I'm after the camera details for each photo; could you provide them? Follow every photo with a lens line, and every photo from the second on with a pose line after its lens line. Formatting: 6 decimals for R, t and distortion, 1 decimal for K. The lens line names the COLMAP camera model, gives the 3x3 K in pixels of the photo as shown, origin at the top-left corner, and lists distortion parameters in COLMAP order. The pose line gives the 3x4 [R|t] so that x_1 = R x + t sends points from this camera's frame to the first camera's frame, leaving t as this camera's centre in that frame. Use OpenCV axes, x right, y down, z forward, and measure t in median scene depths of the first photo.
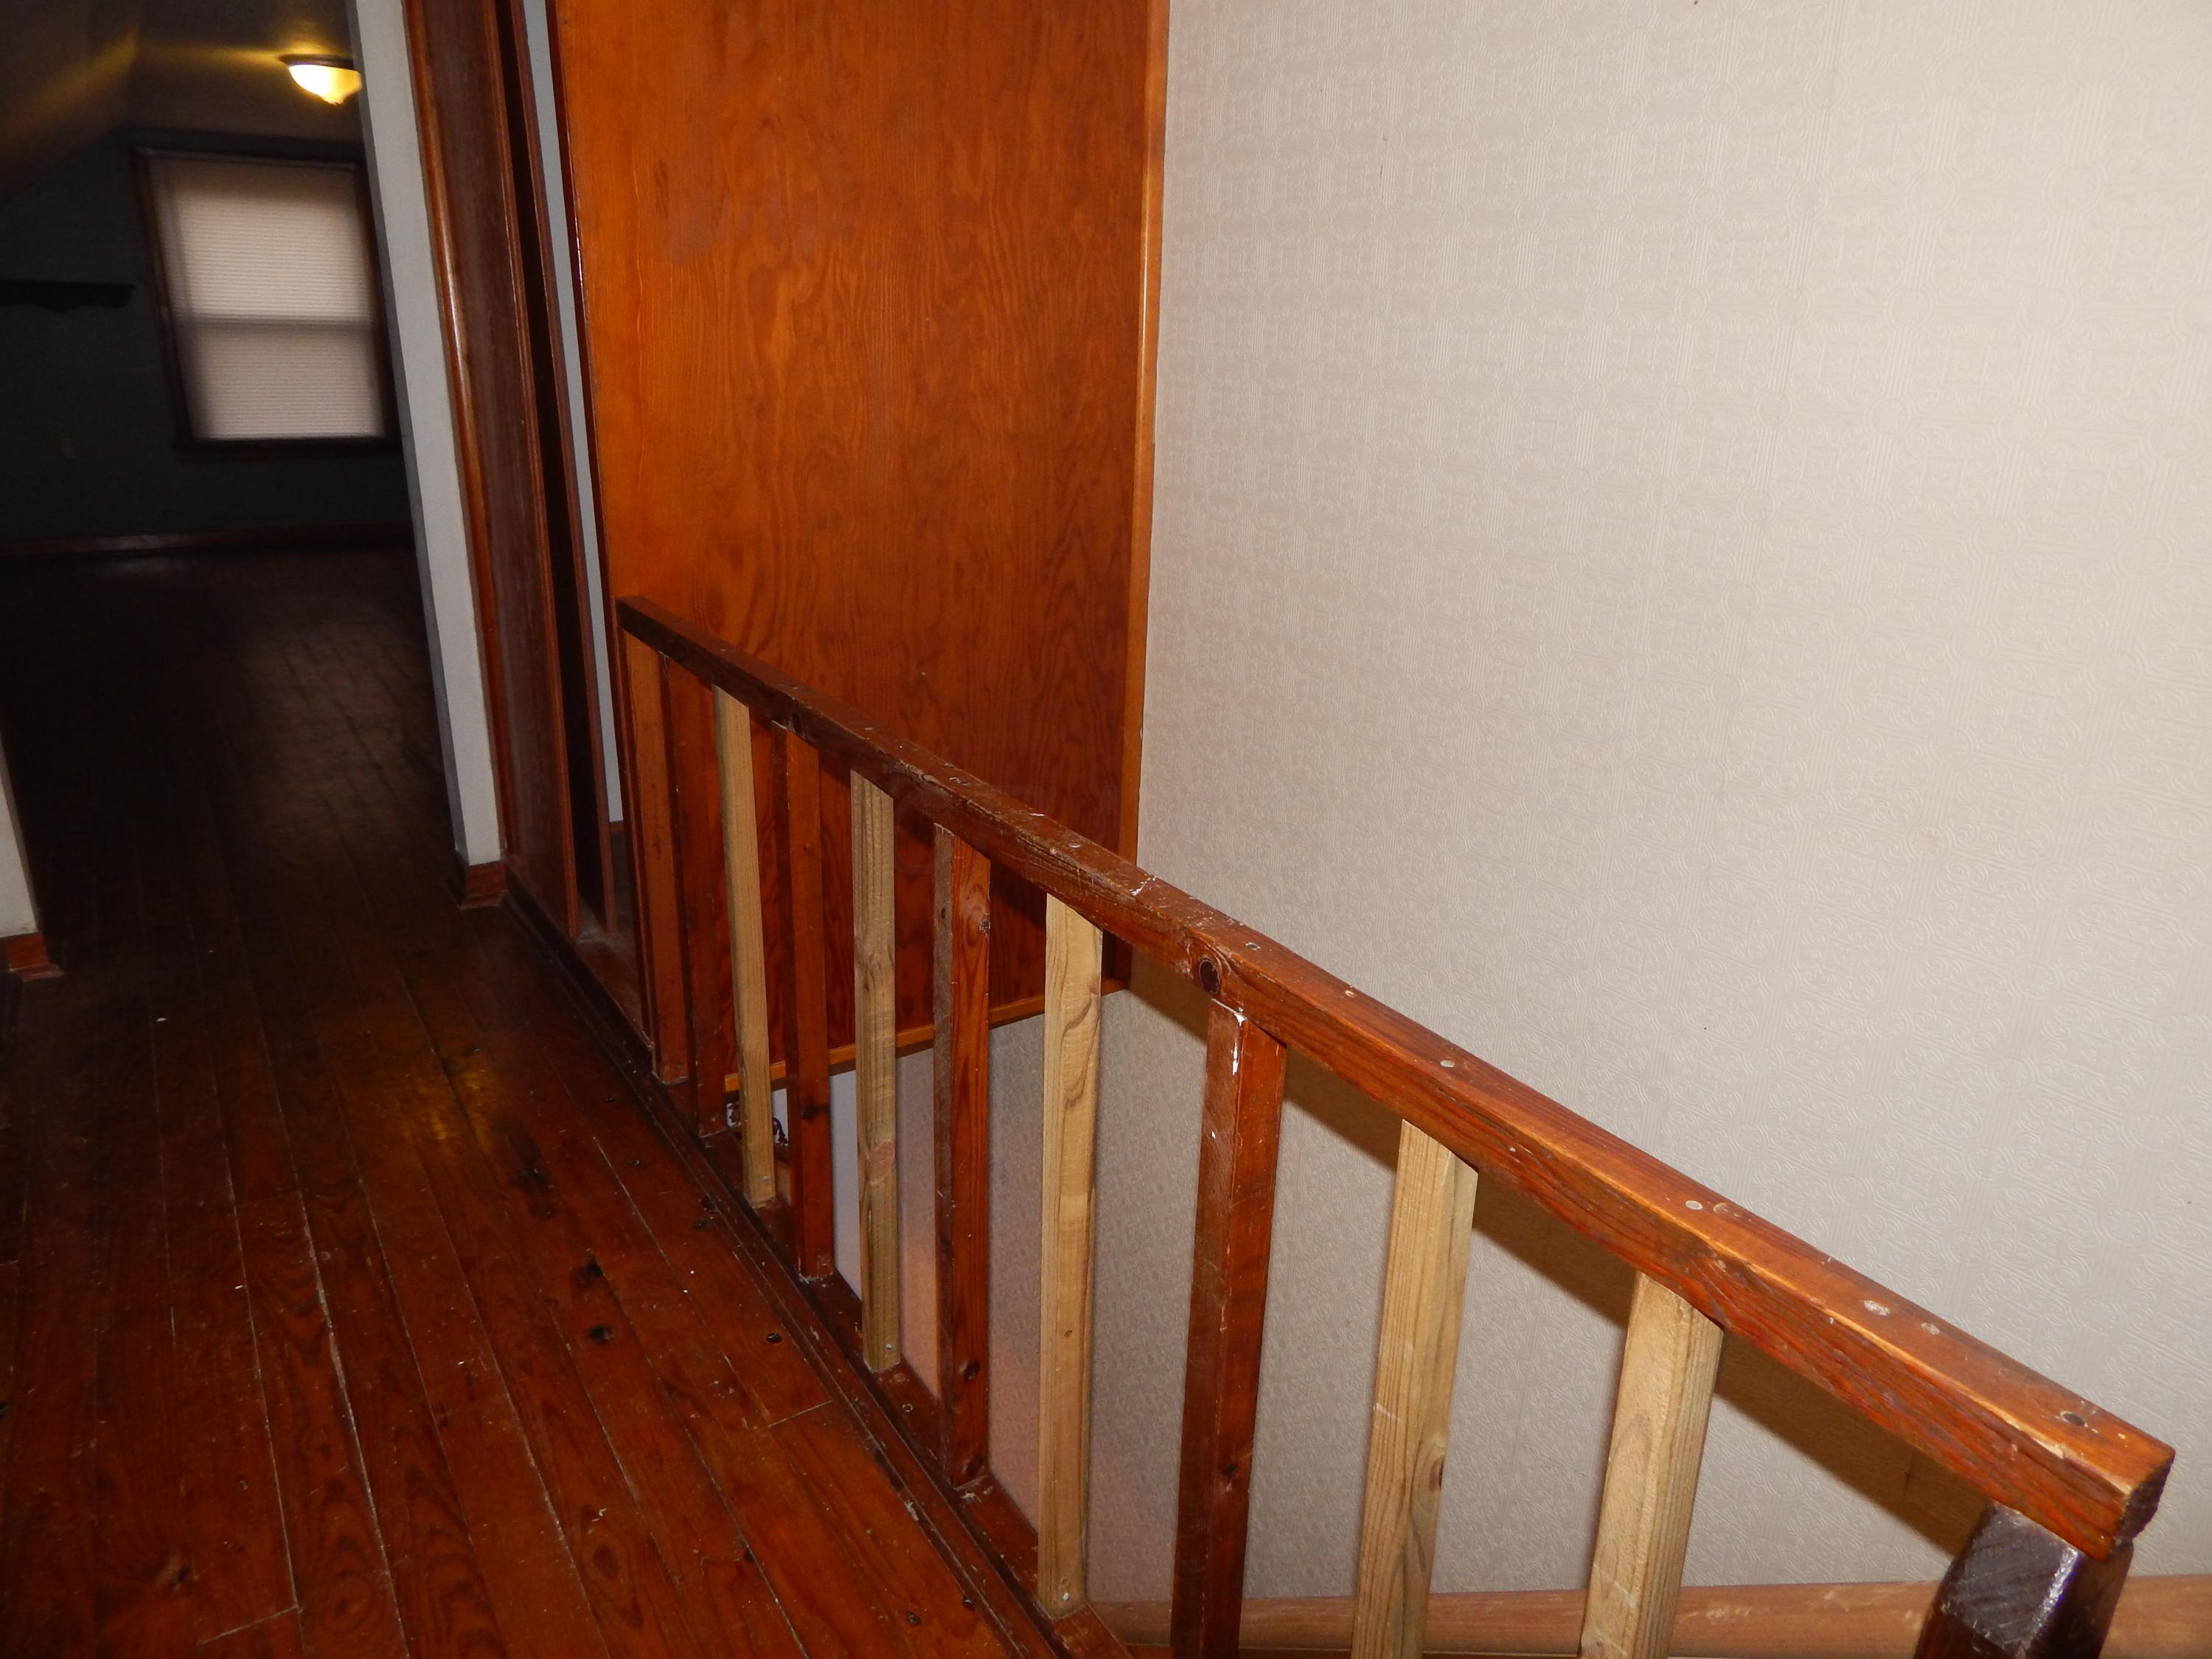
lens RADIAL K [[1455.5, 0, 1116.1], [0, 1455.5, 829.3], [0, 0, 1]] dist [0.001609, -0.003661]
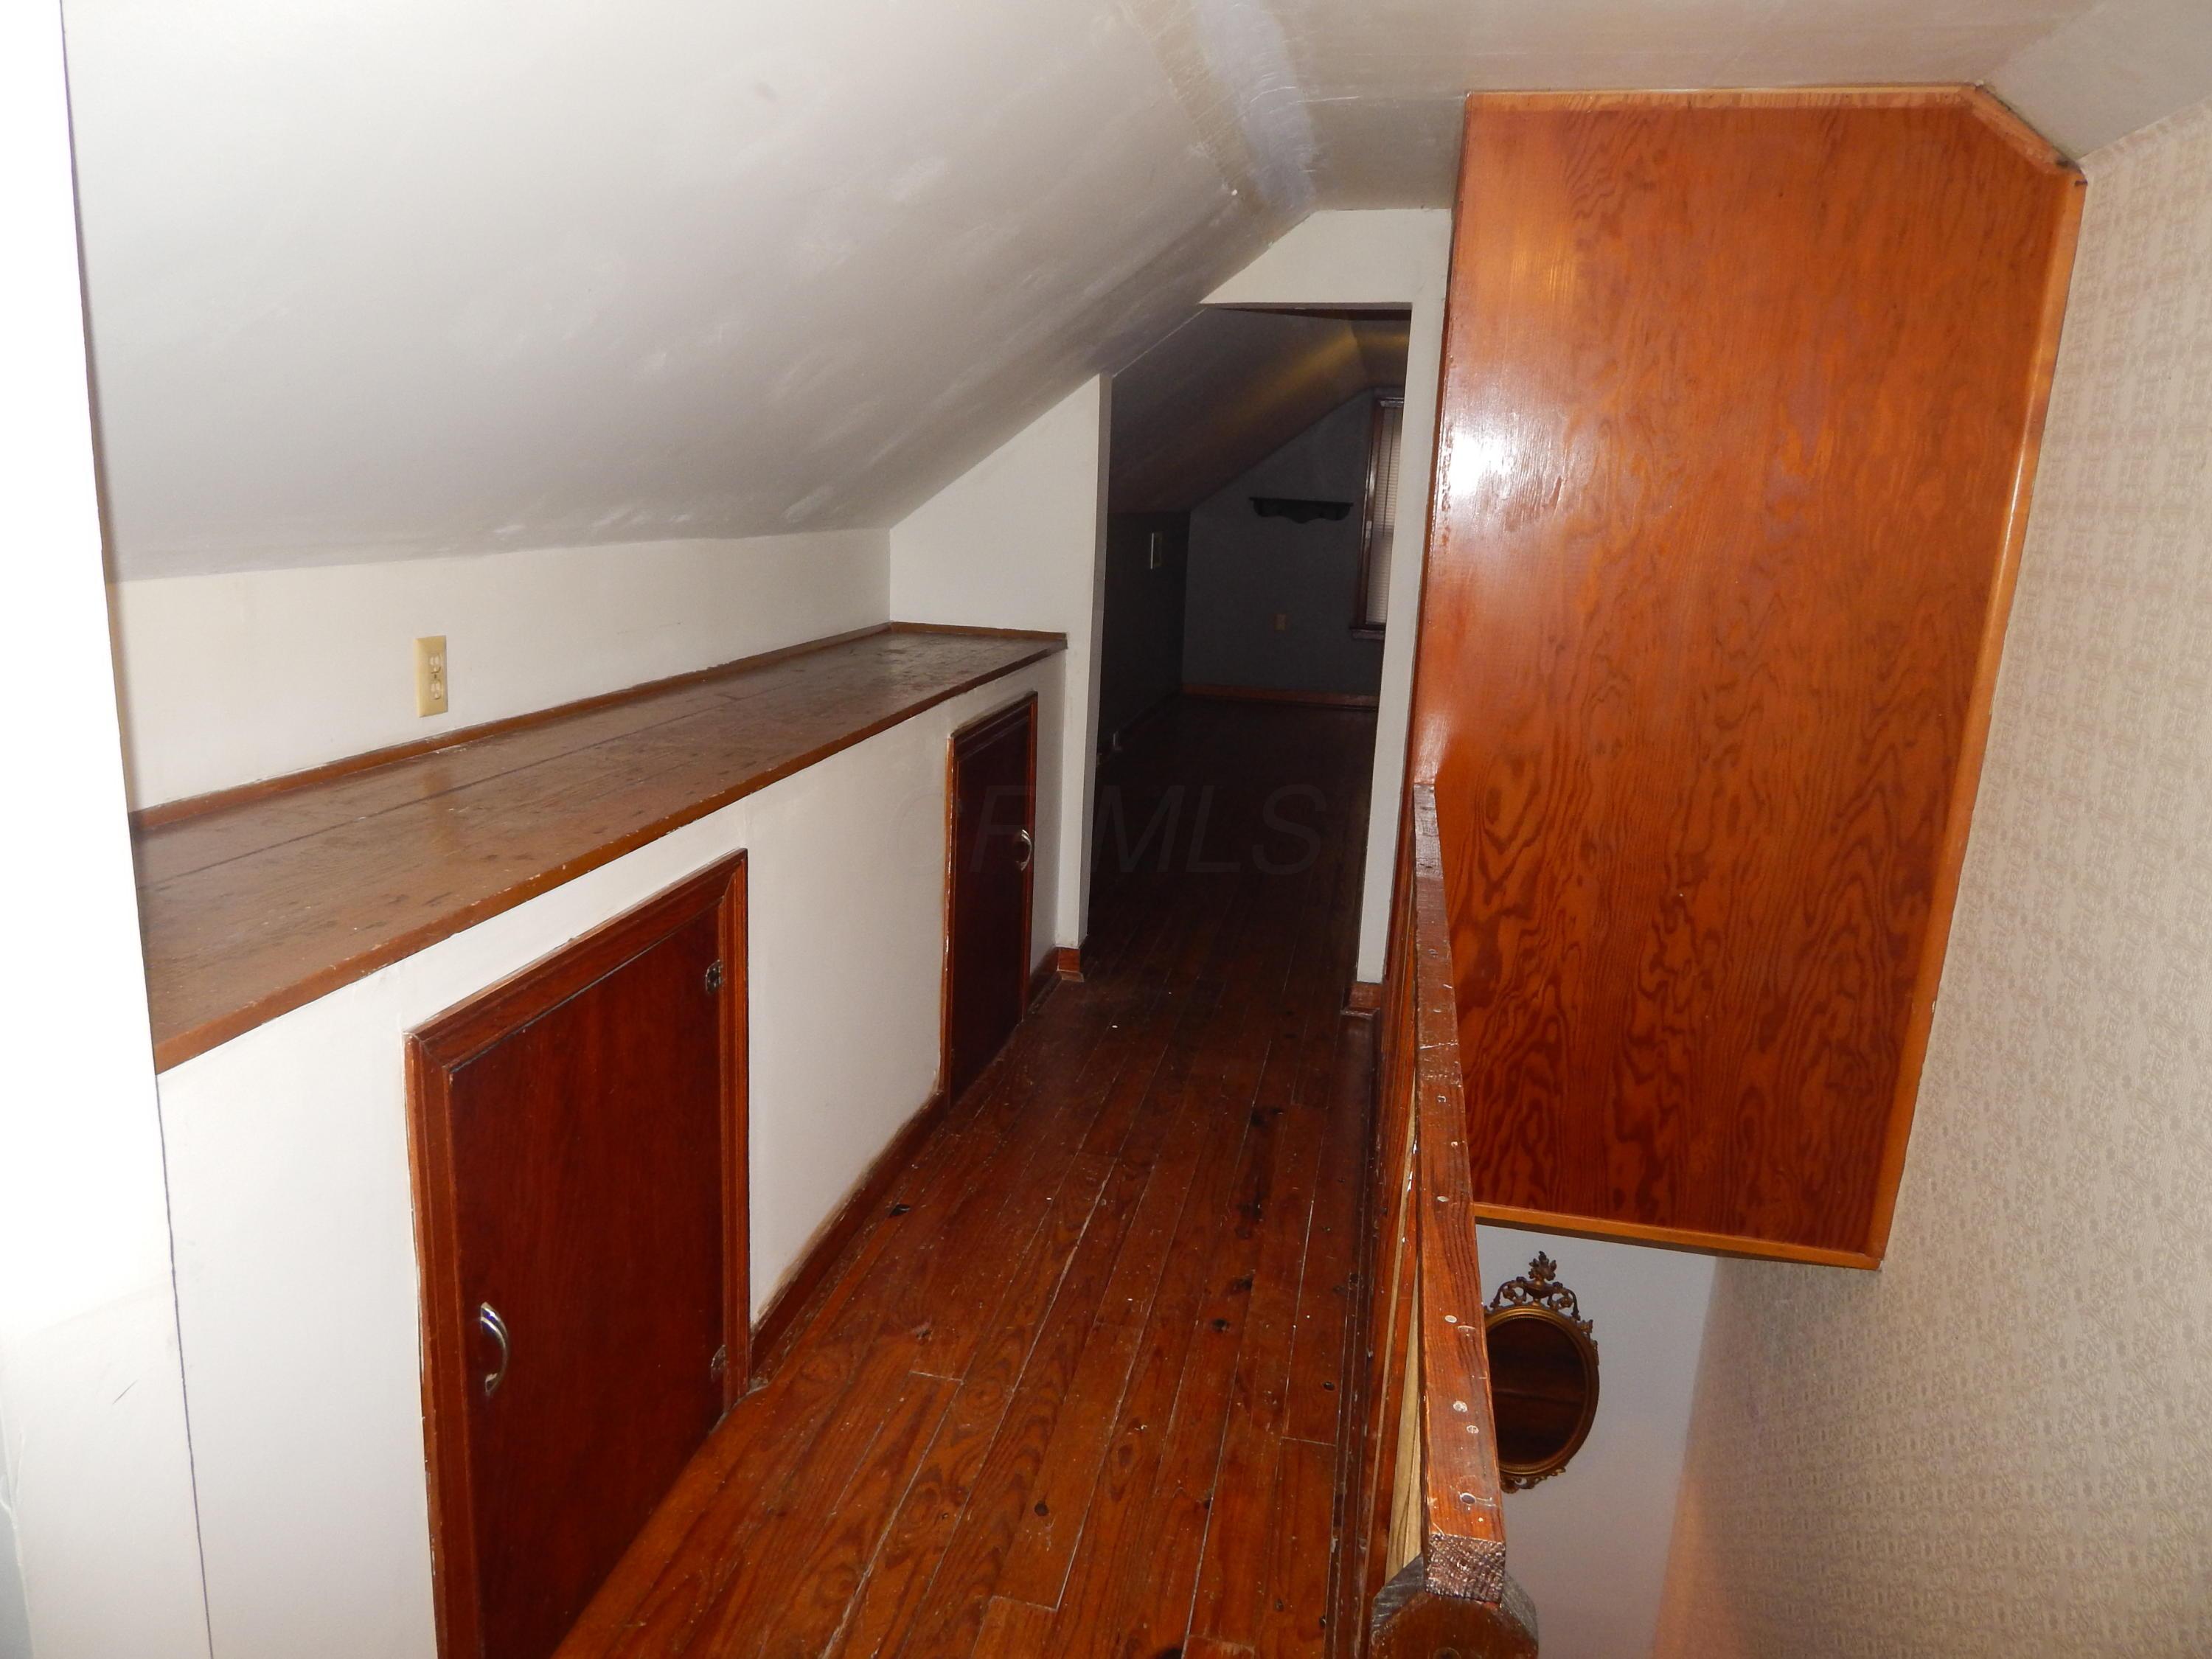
lens RADIAL K [[1455.5, 0, 1091.1], [0, 1455.5, 817.2], [0, 0, 1]] dist [0.001609, -0.003661]
pose [[0.702652, 0.163808, -0.692421, 0.310799], [-0.255955, 0.966186, -0.031164, -0.017316], [0.663903, 0.199126, 0.720820, -0.084542]]
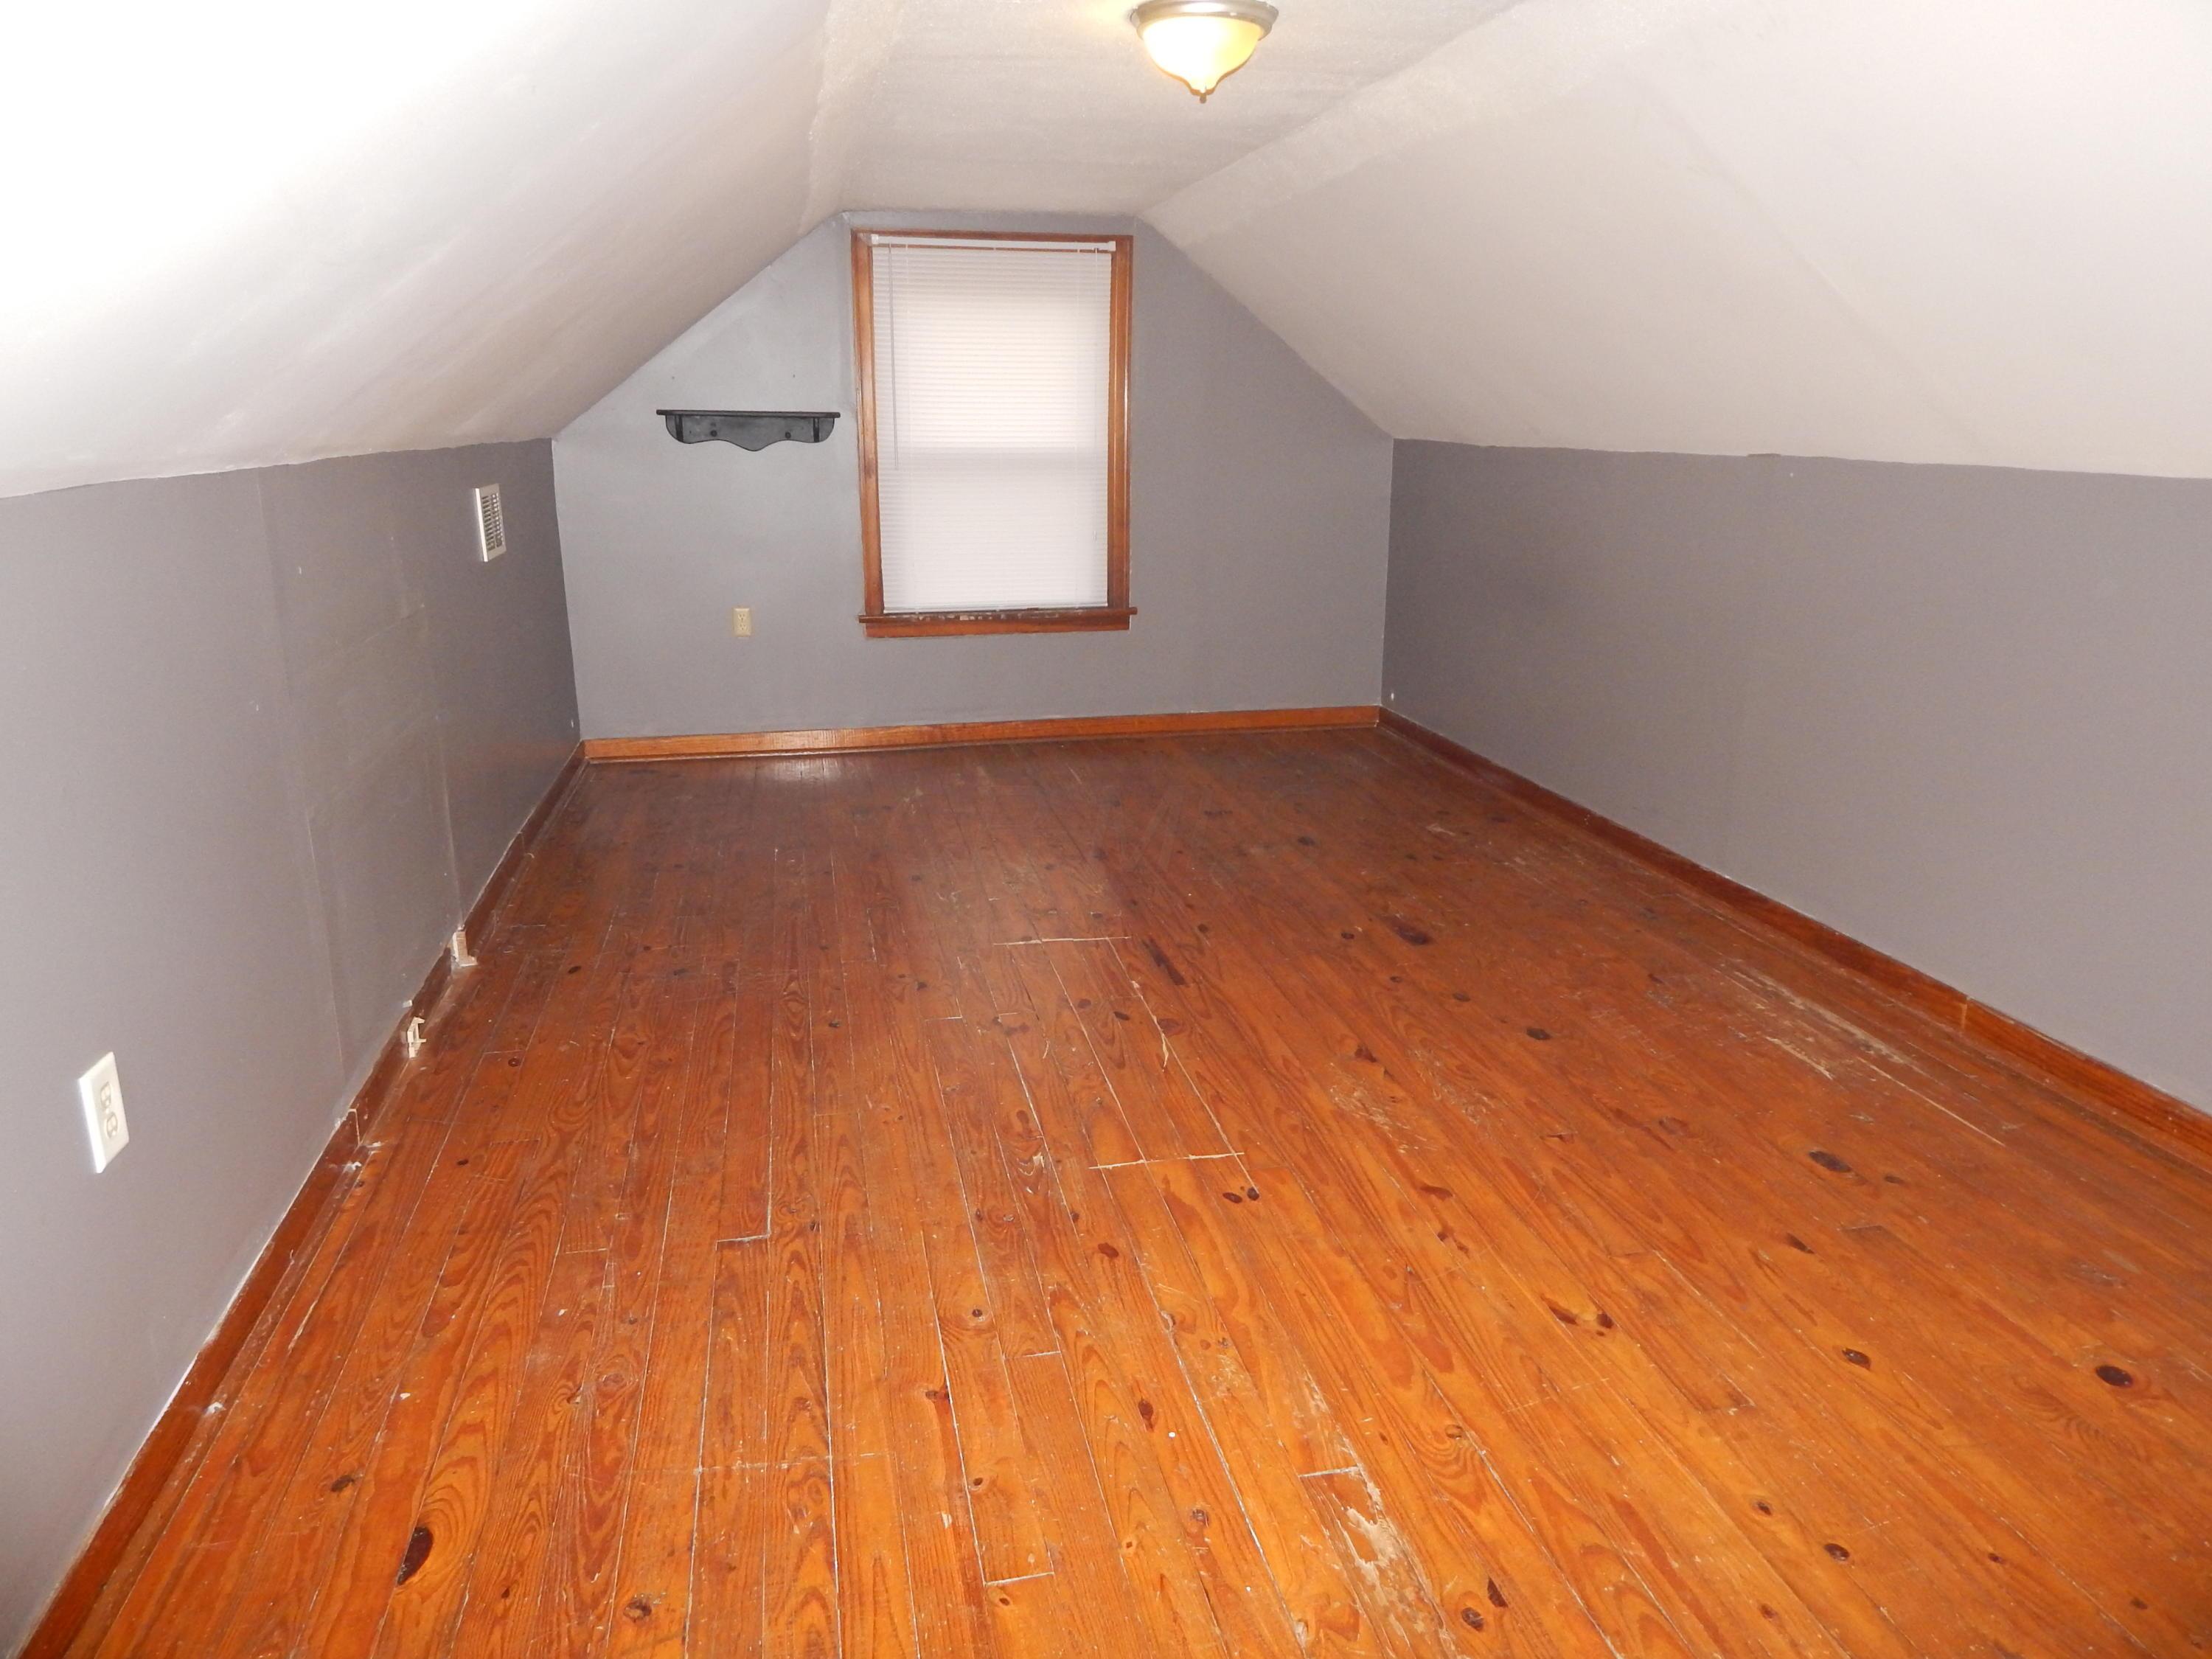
lens RADIAL K [[1455.5, 0, 1113.4], [0, 1455.5, 818.3], [0, 0, 1]] dist [0.001609, -0.003661]
pose [[0.933147, 0.073883, -0.351821, -0.795071], [-0.095989, 0.994329, -0.045785, -0.437497], [0.346443, 0.076495, 0.934947, 1.094688]]
